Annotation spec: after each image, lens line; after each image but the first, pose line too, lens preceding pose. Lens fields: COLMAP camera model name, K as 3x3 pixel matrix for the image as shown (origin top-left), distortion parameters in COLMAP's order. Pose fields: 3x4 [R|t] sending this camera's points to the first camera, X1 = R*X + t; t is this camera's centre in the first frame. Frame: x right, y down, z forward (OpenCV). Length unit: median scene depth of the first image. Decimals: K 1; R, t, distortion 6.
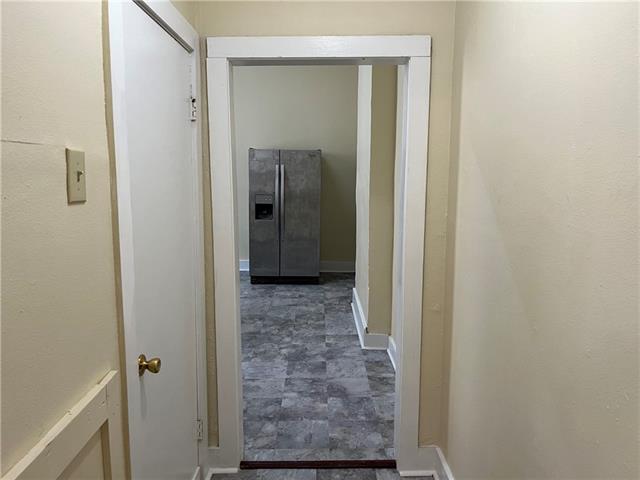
lens RADIAL K [[481.2, 0, 318.9], [0, 481.2, 241.1], [0, 0, 1]] dist [0.007311, -0.005580]
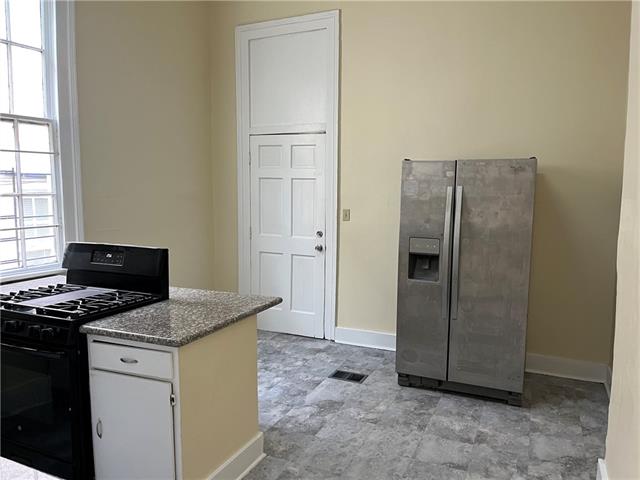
lens RADIAL K [[481.2, 0, 319.3], [0, 481.2, 238.1], [0, 0, 1]] dist [0.007311, -0.005580]
pose [[0.908820, 0.033087, -0.415875, 0.012602], [-0.057343, 0.997296, -0.045968, -0.061434], [0.413229, 0.065624, 0.908259, 0.416698]]
